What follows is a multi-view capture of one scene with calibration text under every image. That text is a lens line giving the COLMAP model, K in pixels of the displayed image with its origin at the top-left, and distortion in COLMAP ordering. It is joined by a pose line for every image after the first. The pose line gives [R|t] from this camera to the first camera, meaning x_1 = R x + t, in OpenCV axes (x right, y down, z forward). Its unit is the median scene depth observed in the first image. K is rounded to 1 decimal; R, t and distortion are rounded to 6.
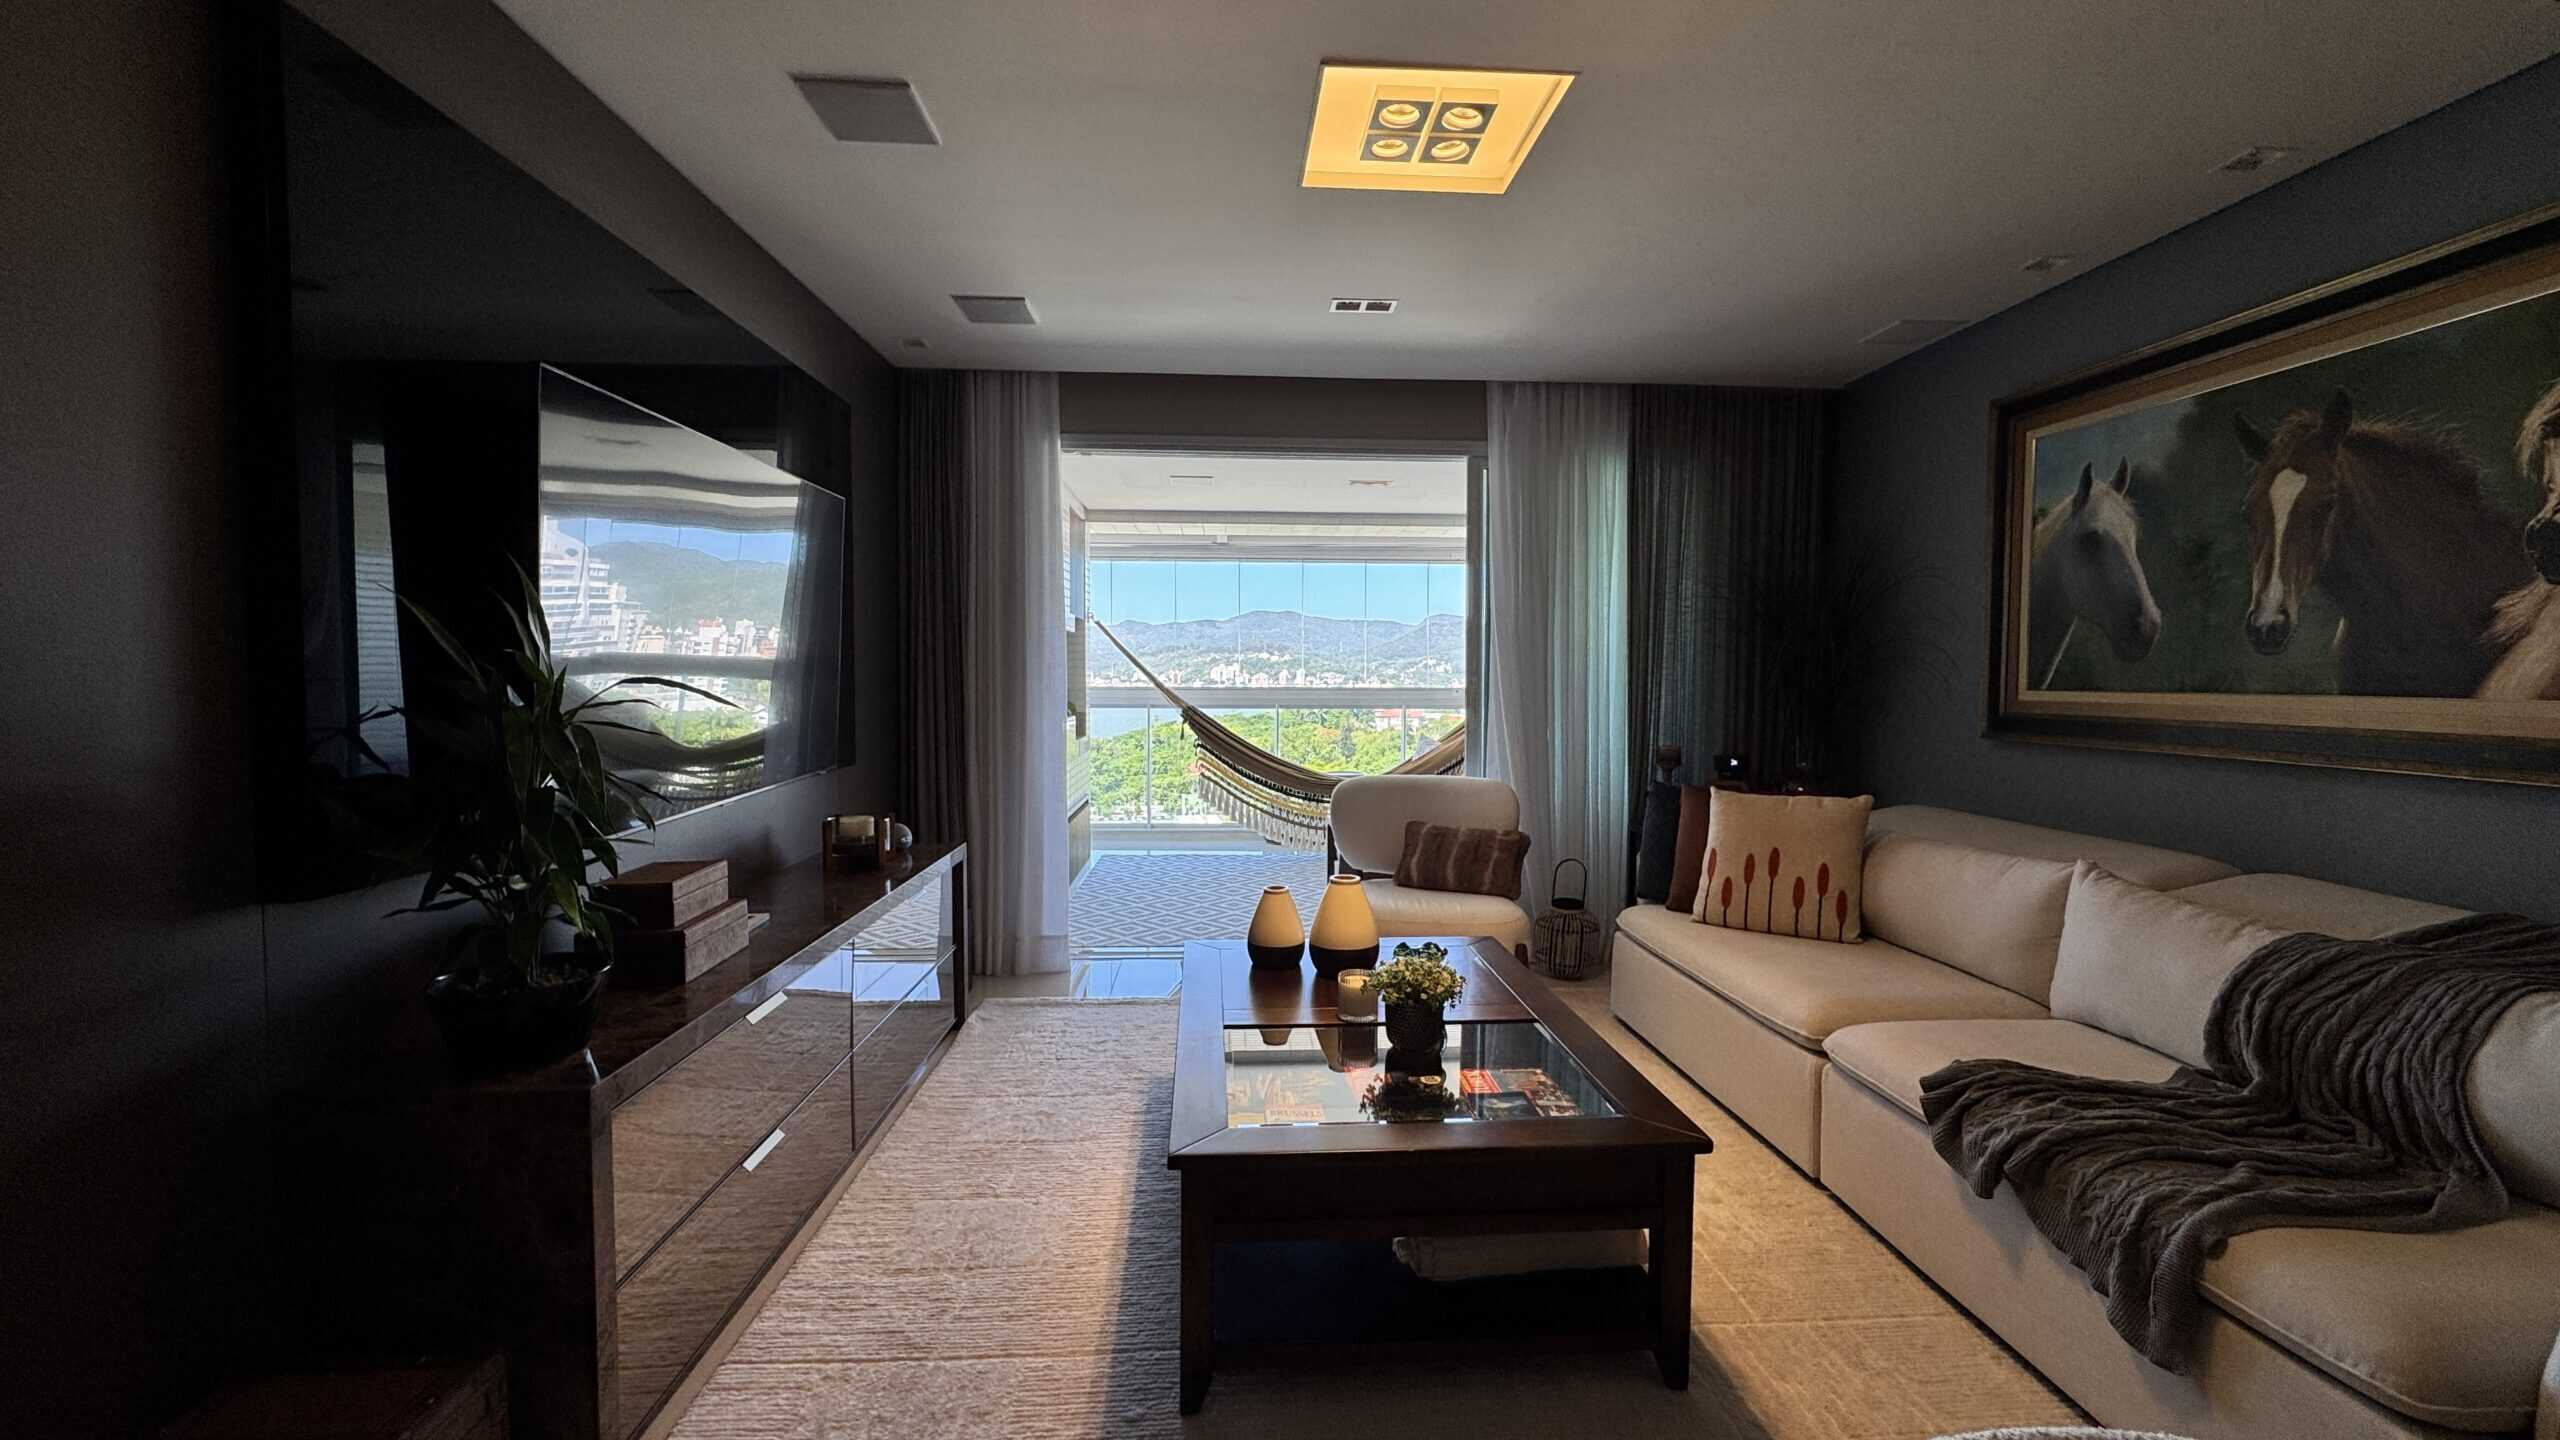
lens RADIAL K [[1020.2, 0, 1283.7], [0, 1020.2, 721.0], [0, 0, 1]] dist [-0.001543, -0.000236]
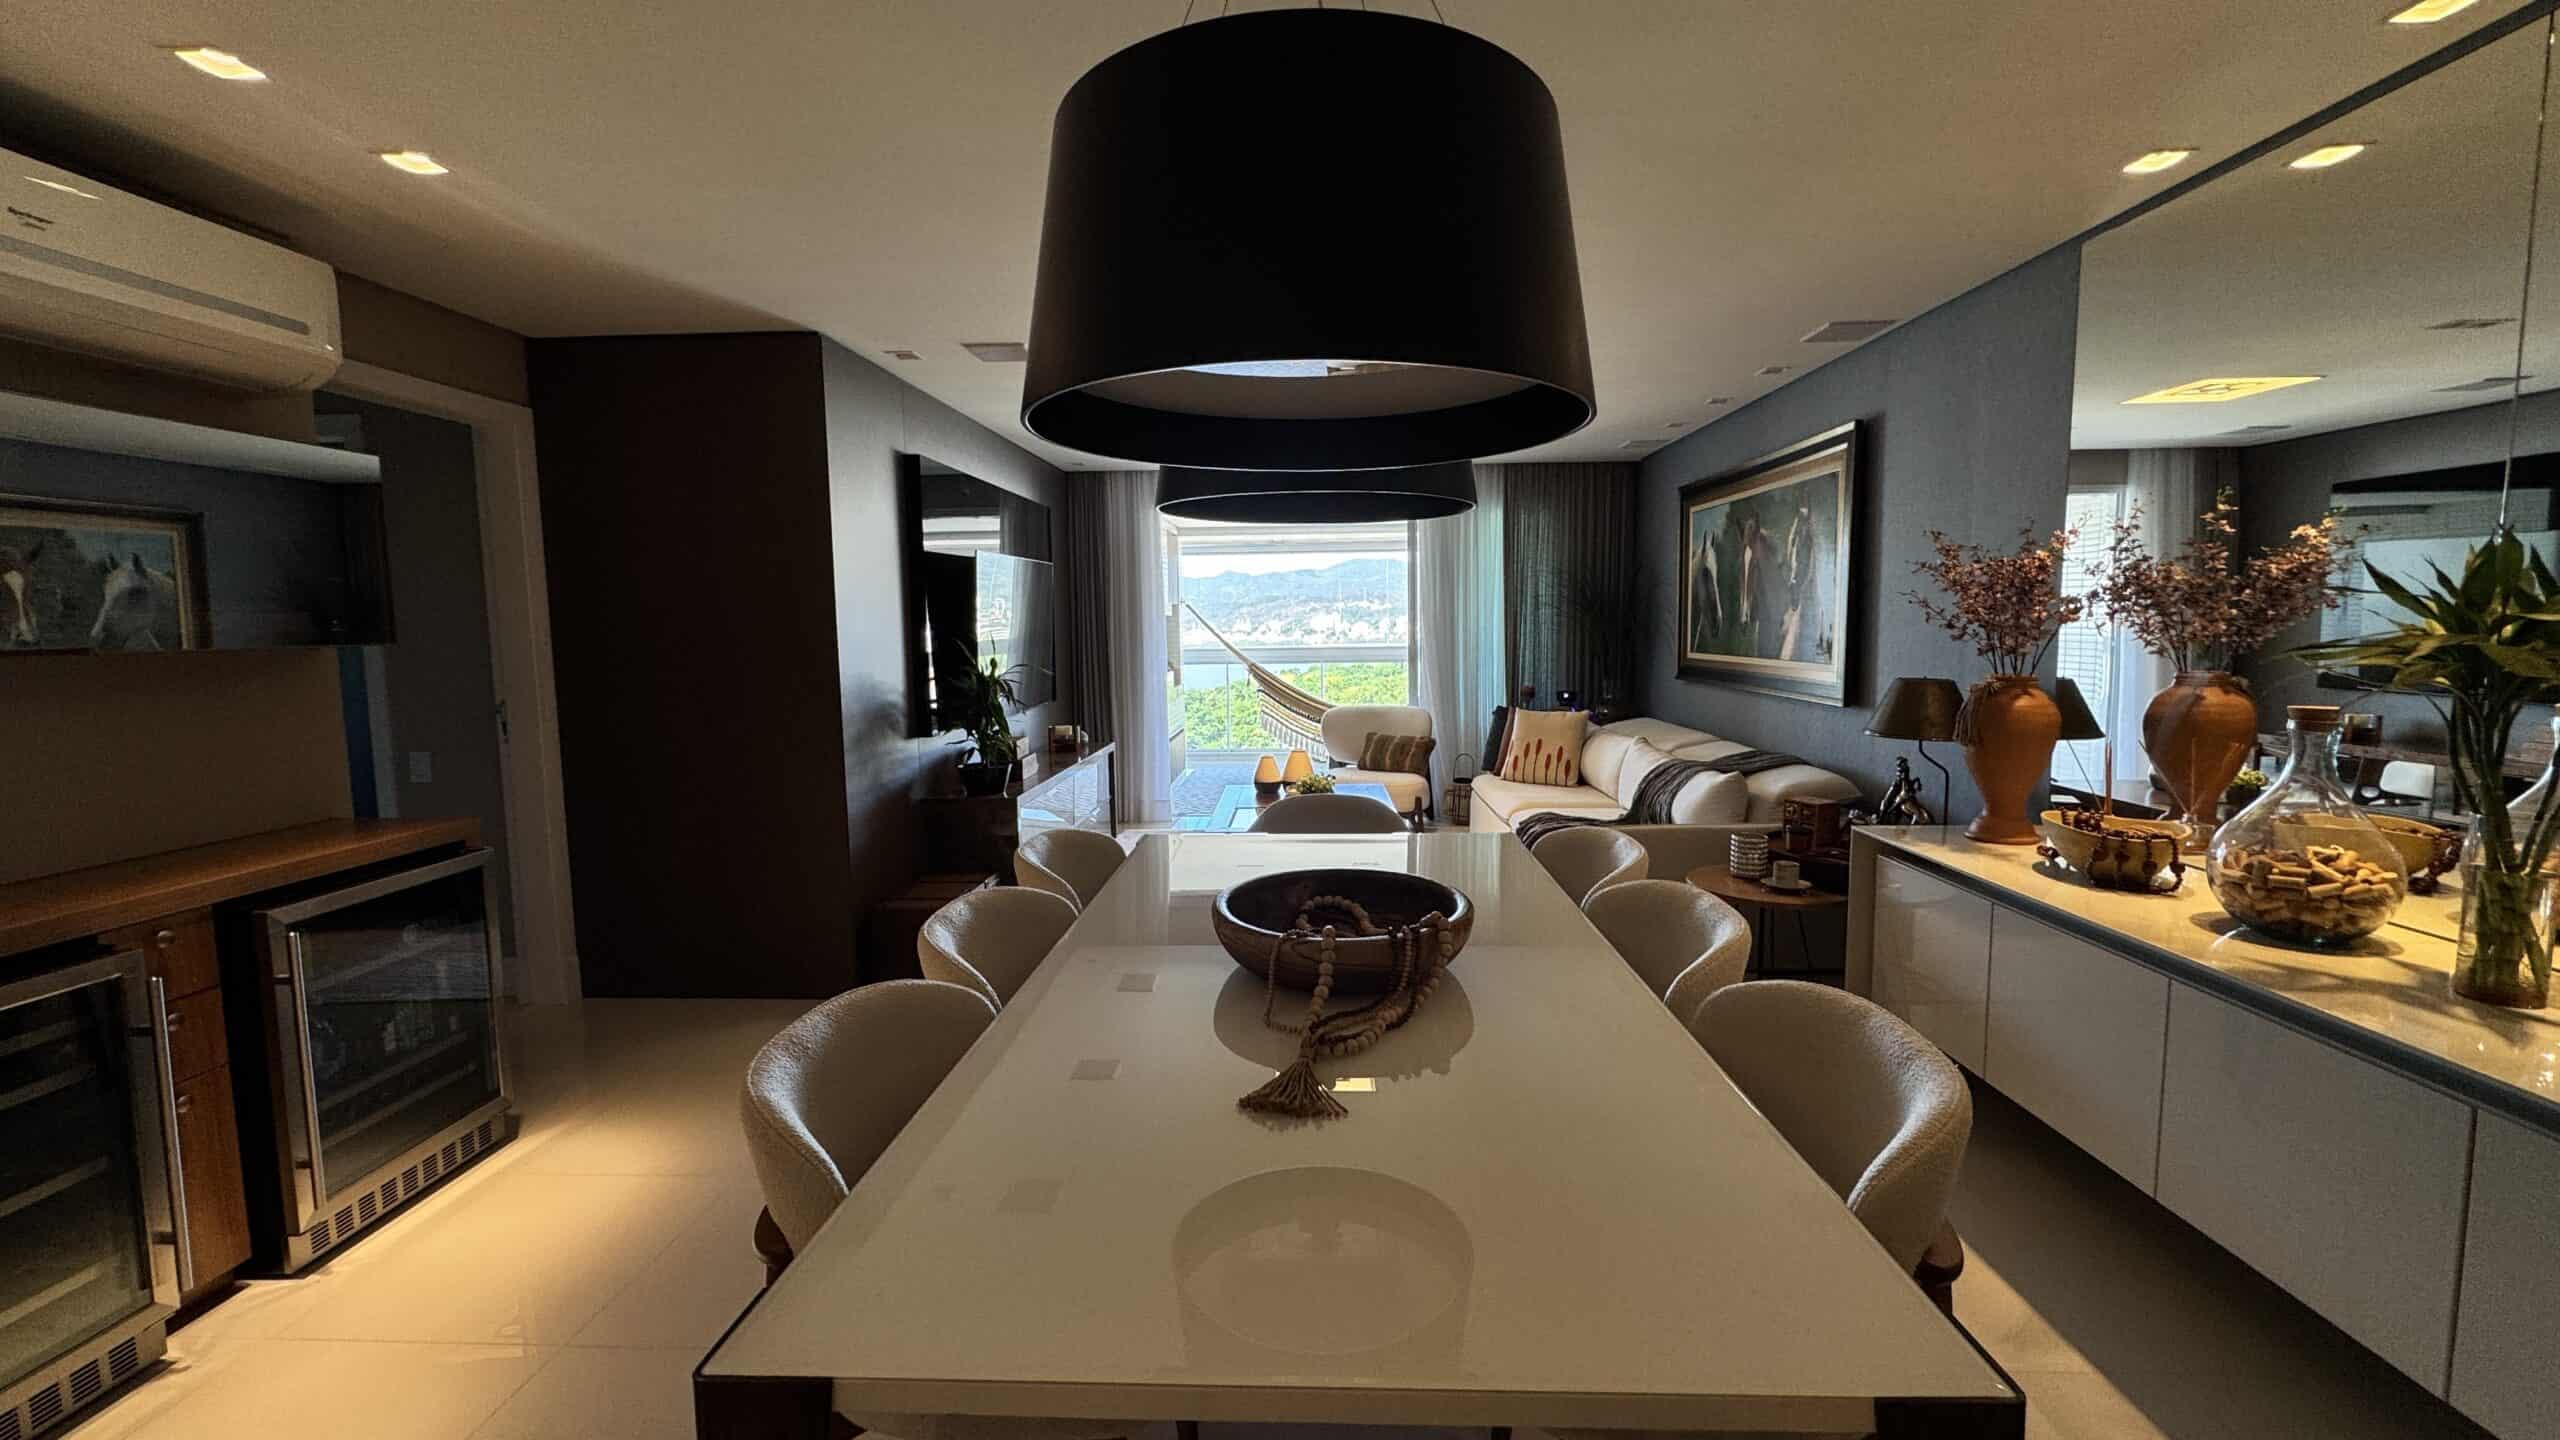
lens RADIAL K [[1020.2, 0, 1283.7], [0, 1020.2, 721.0], [0, 0, 1]] dist [-0.001543, -0.000236]
pose [[0.995073, -0.008438, -0.098789, 0.183147], [0.013323, 0.998715, 0.048897, -0.005924], [0.098250, -0.049973, 0.993906, -0.832817]]
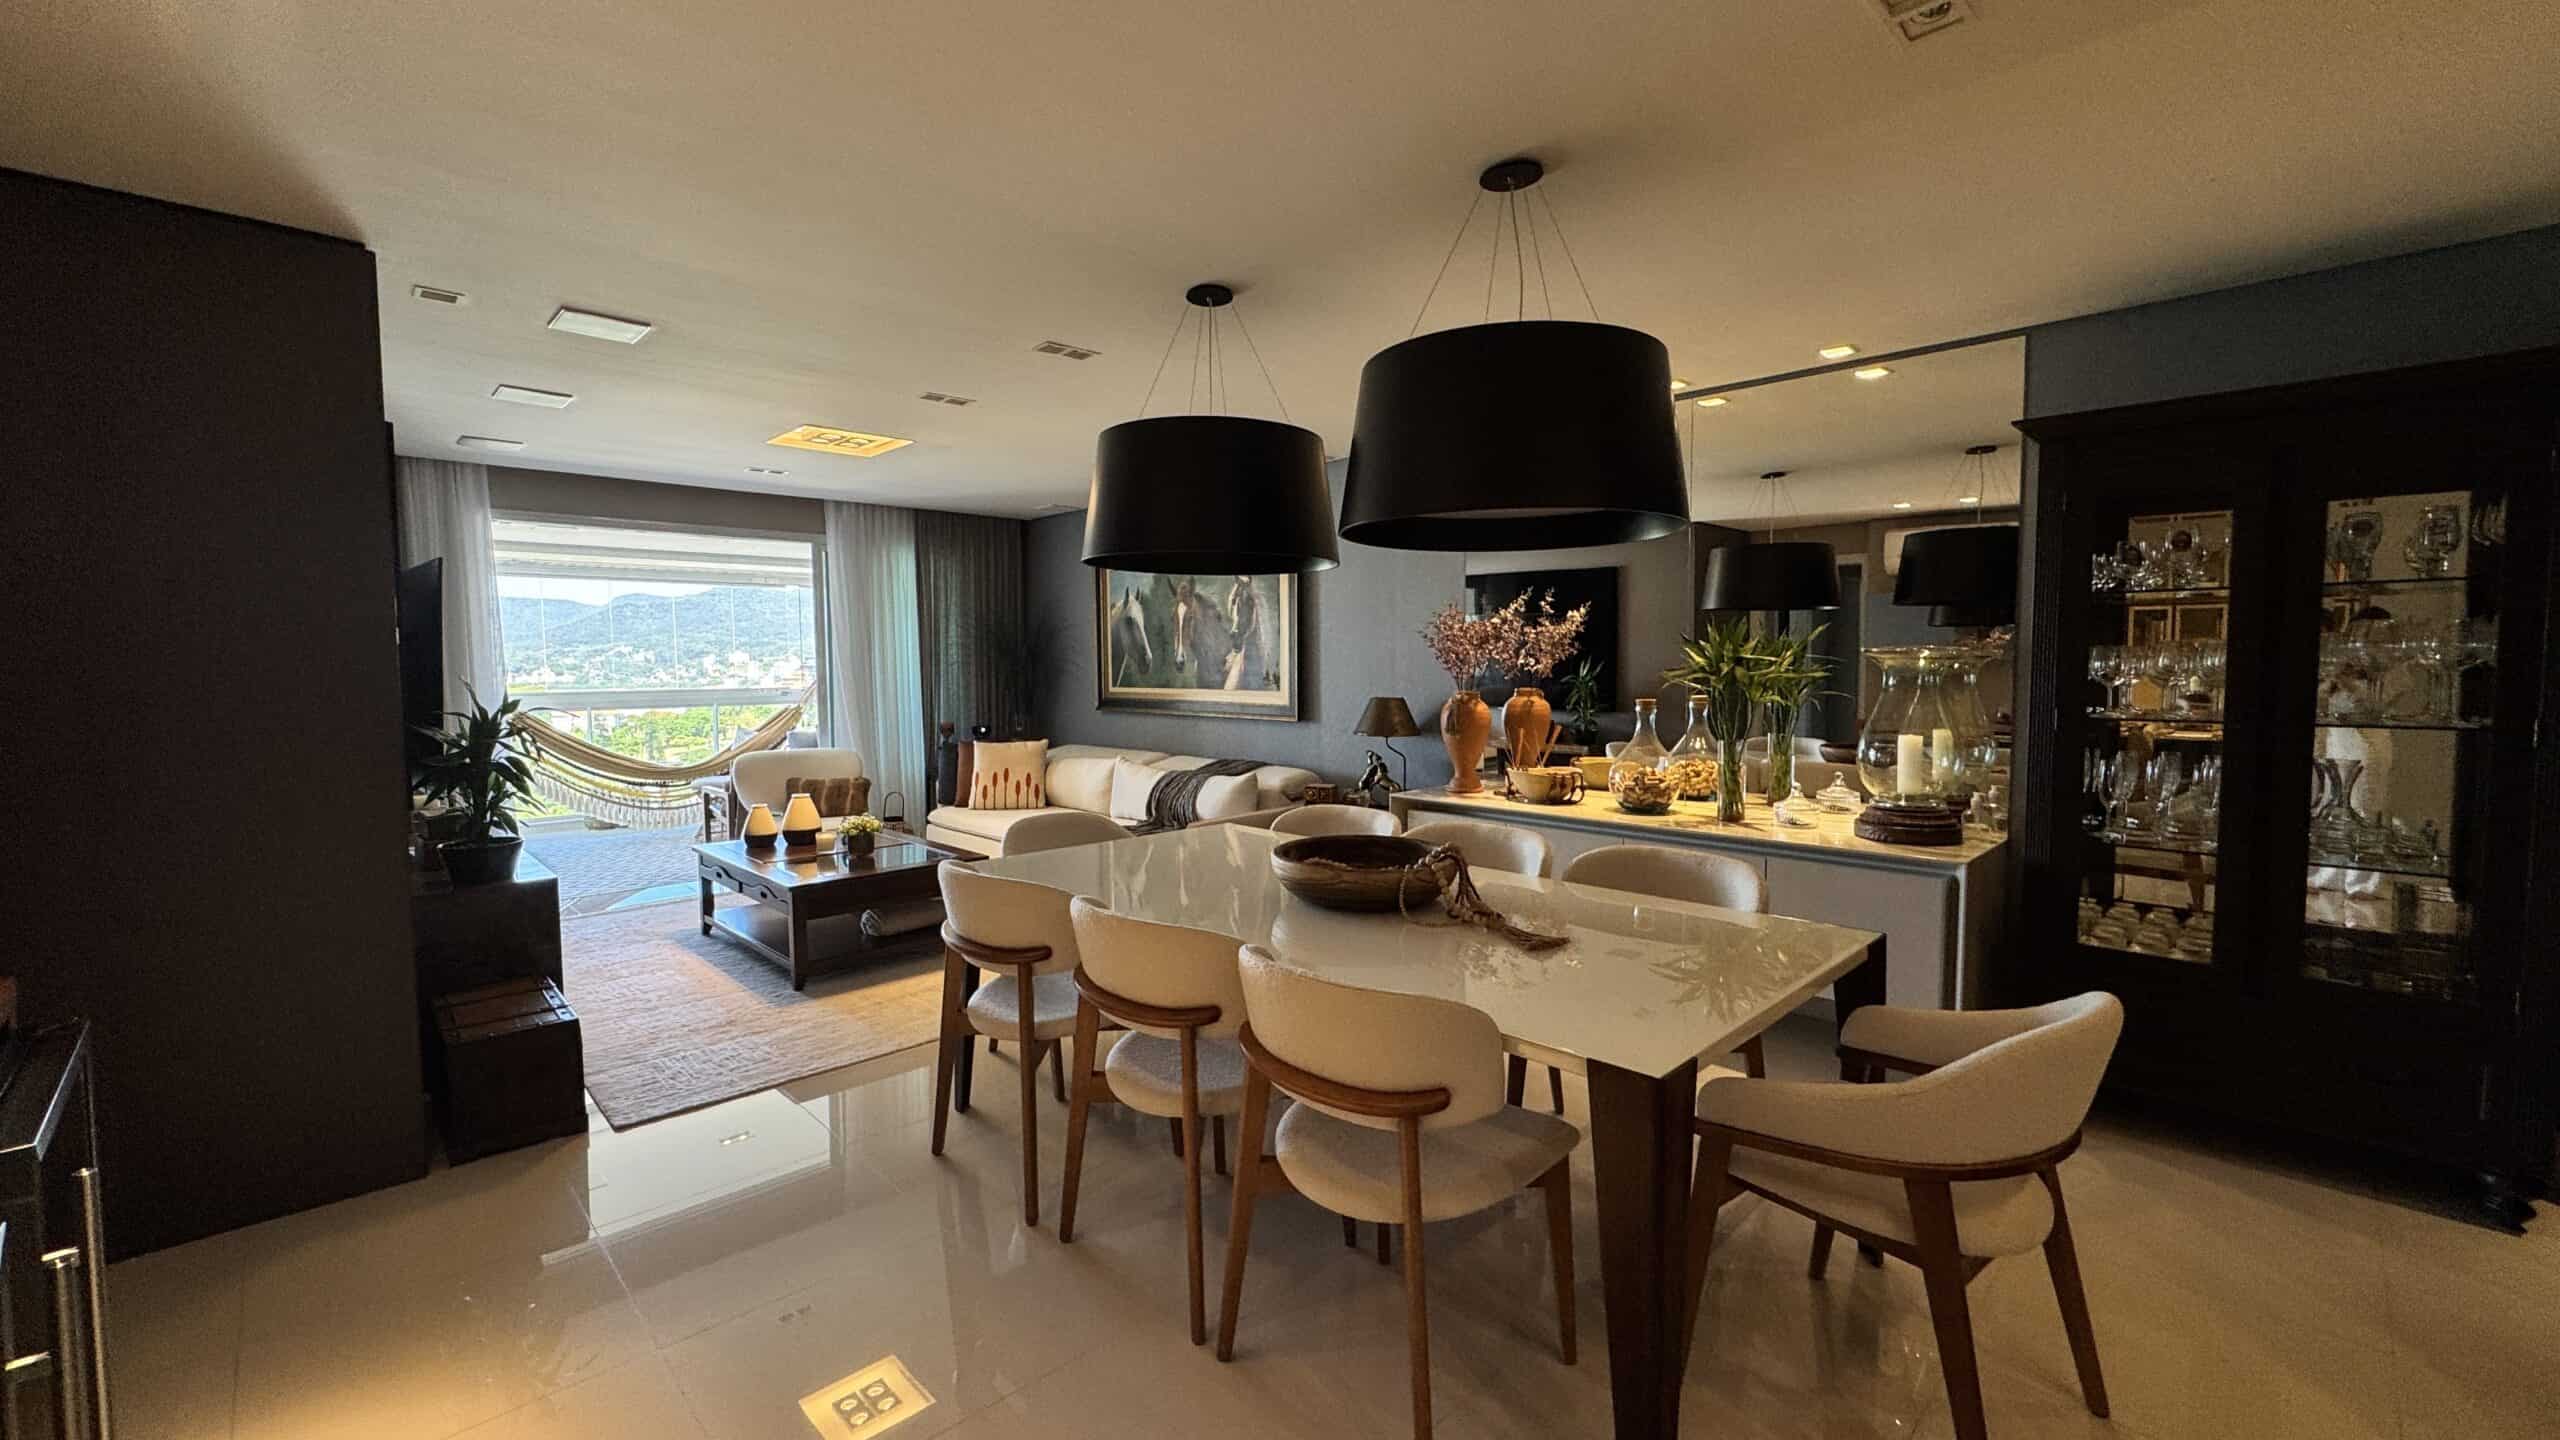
lens RADIAL K [[1020.2, 0, 1283.7], [0, 1020.2, 721.0], [0, 0, 1]] dist [-0.001543, -0.000236]
pose [[0.754683, -0.049233, 0.654240, -0.393828], [0.040612, 0.998774, 0.028312, -0.004266], [-0.654831, 0.005203, 0.755757, -0.830525]]
